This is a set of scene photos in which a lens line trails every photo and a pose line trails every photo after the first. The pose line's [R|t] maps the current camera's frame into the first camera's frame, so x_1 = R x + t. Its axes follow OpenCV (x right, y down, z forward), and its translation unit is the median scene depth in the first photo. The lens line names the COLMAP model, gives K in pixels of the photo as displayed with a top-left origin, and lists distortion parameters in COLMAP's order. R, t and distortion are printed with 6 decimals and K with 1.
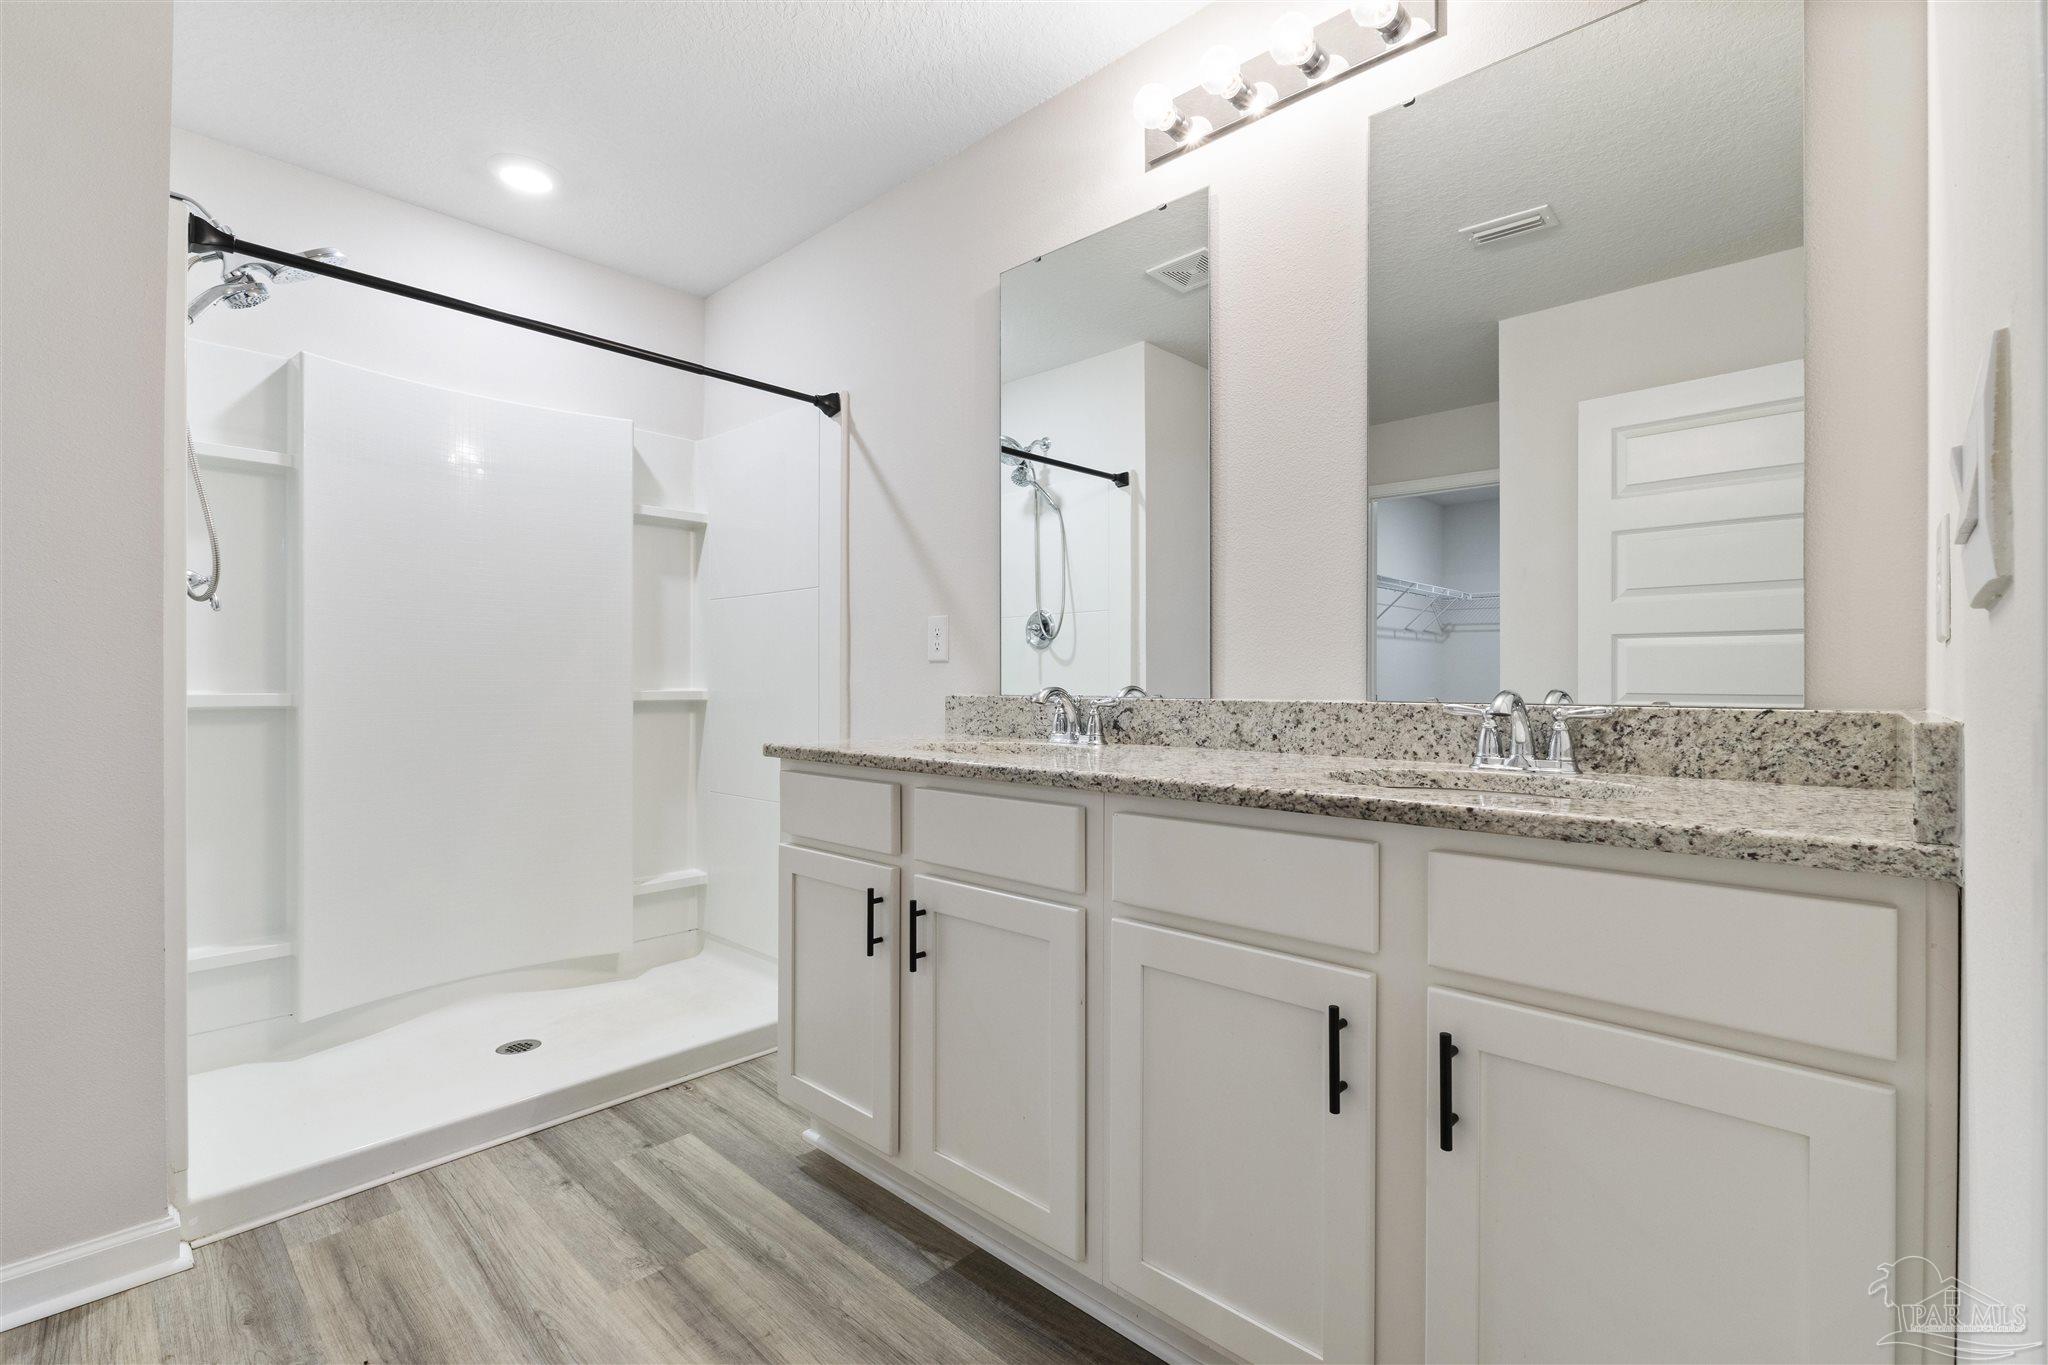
lens RADIAL K [[915.2, 0, 1033.1], [0, 915.2, 668.2], [0, 0, 1]] dist [-0.004118, -0.000356]
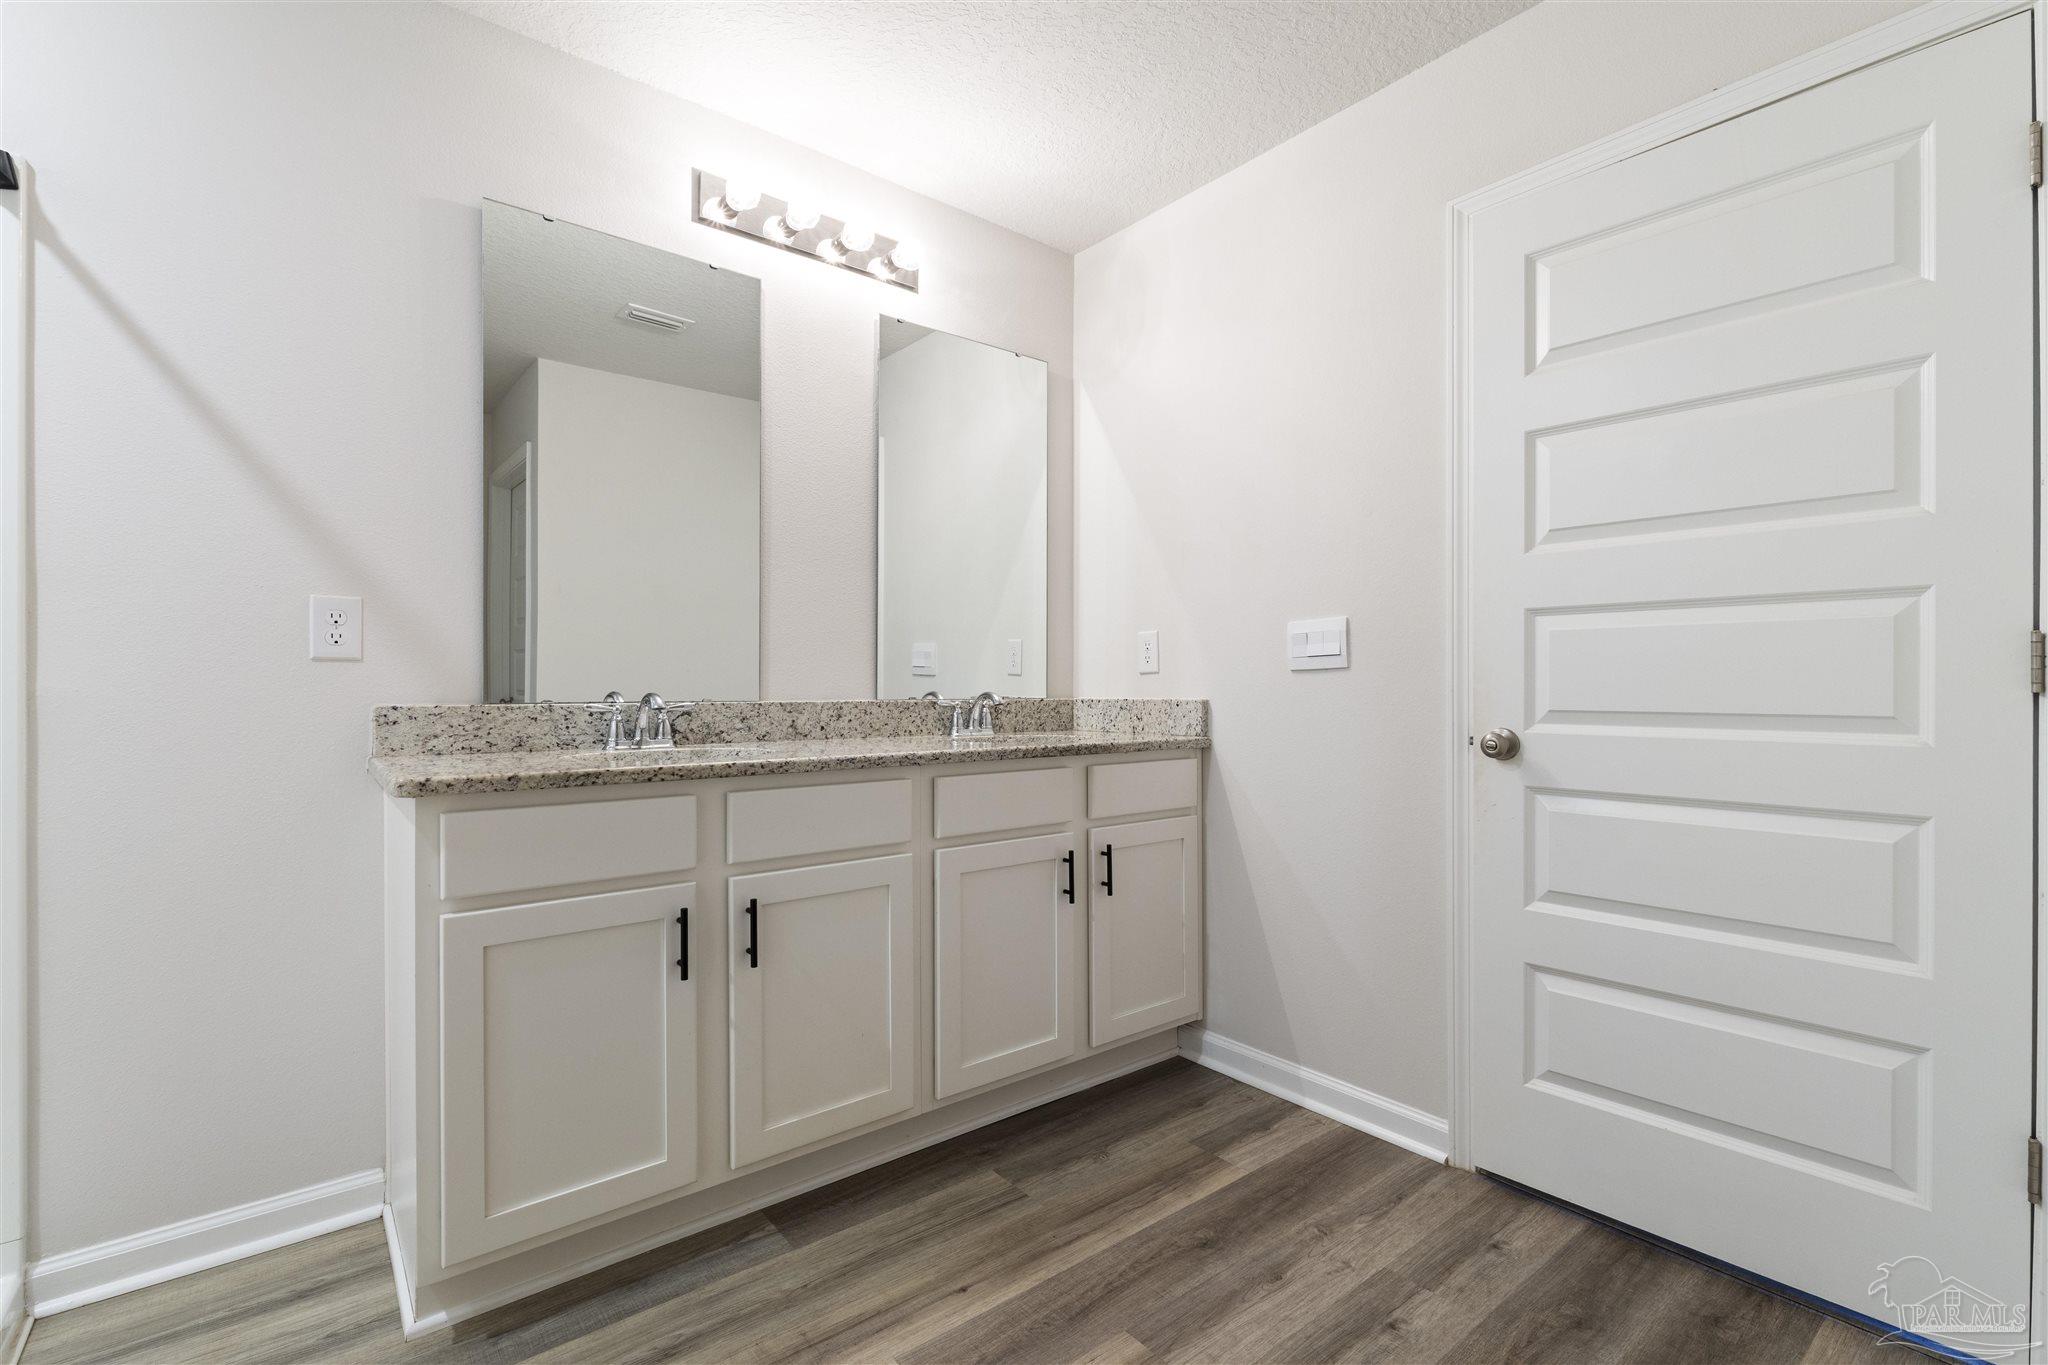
lens RADIAL K [[940.4, 0, 1024.0], [0, 940.4, 682.5], [0, 0, 1]] dist [-0.000190, -0.000104]
pose [[0.124518, 0.002443, 0.992214, -1.096016], [-0.015677, 0.999877, -0.000494, 0.003941], [-0.992093, -0.015494, 0.124541, 0.541991]]
